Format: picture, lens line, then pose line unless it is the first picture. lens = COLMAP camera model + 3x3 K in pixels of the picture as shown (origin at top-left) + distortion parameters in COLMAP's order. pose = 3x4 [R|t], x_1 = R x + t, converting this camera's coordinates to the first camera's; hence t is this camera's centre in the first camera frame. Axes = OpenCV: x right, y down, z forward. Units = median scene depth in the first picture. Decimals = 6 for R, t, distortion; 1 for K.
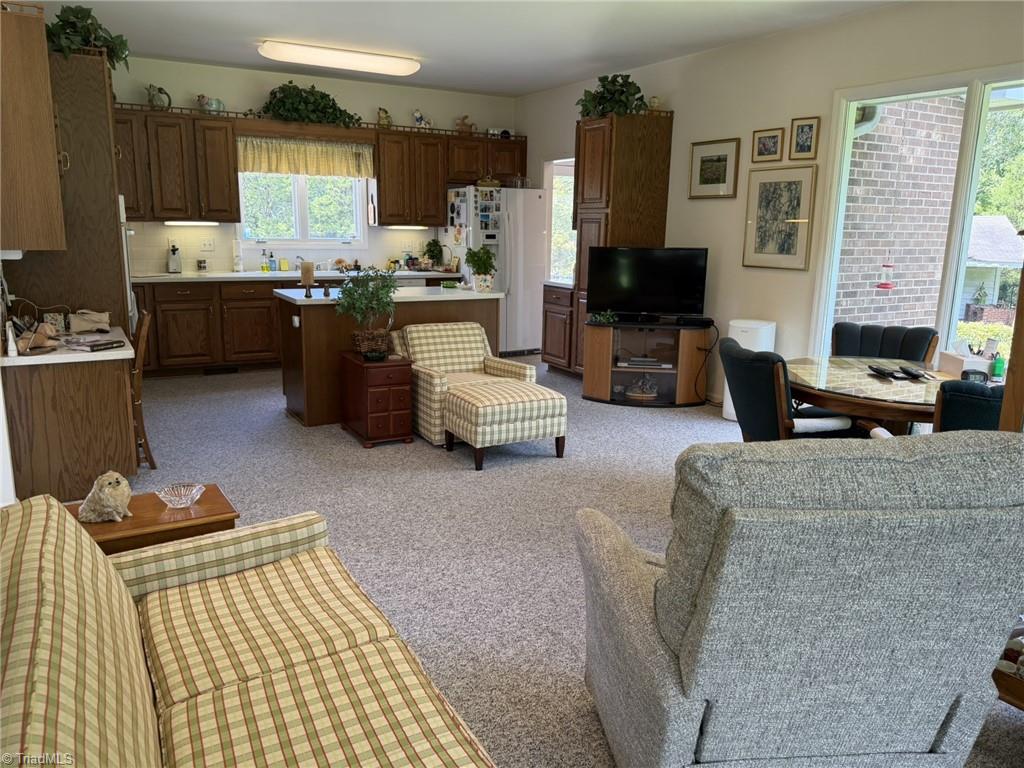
lens RADIAL K [[772.5, 0, 506.6], [0, 772.5, 385.3], [0, 0, 1]] dist [0.200198, -0.478748]
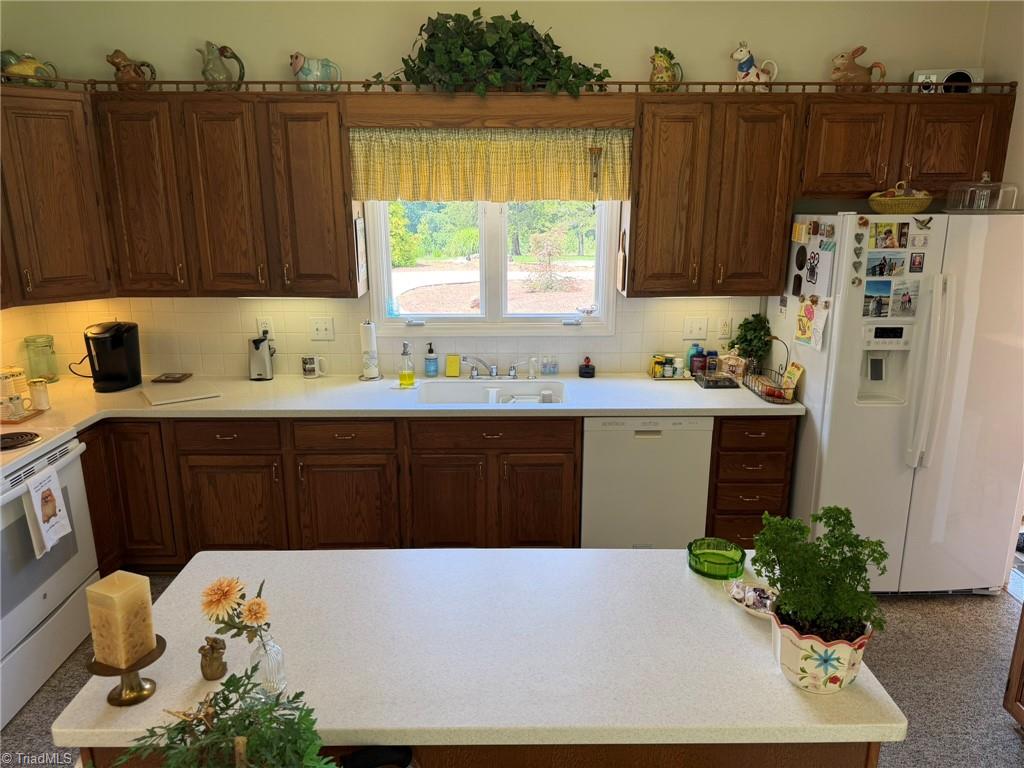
lens RADIAL K [[726.8, 0, 516.2], [0, 726.8, 385.2], [0, 0, 1]] dist [0.092286, -0.124423]
pose [[0.880947, 0.104042, -0.461636, -0.012375], [-0.083196, 0.994388, 0.065348, -0.193931], [0.465844, -0.019162, 0.884659, 0.632713]]
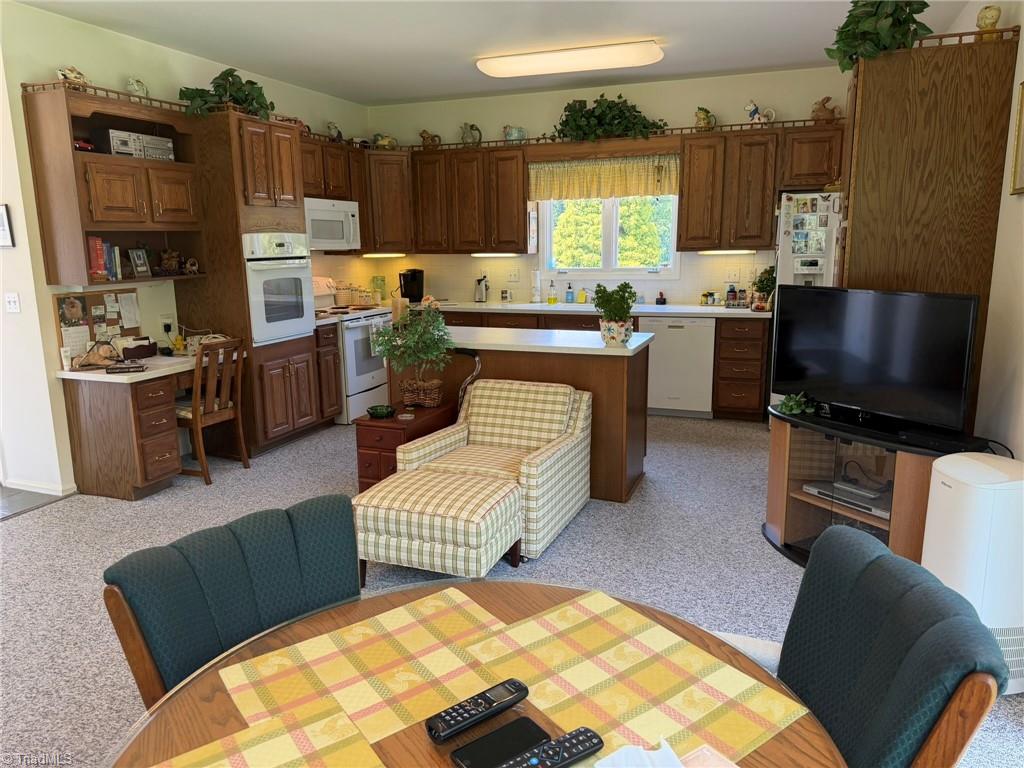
lens RADIAL K [[726.8, 0, 516.2], [0, 726.8, 385.2], [0, 0, 1]] dist [0.092286, -0.124423]
pose [[0.645194, 0.124759, -0.753764, 0.362194], [-0.133836, 0.989778, 0.049264, -0.089671], [0.752205, 0.069096, 0.655296, 0.421788]]
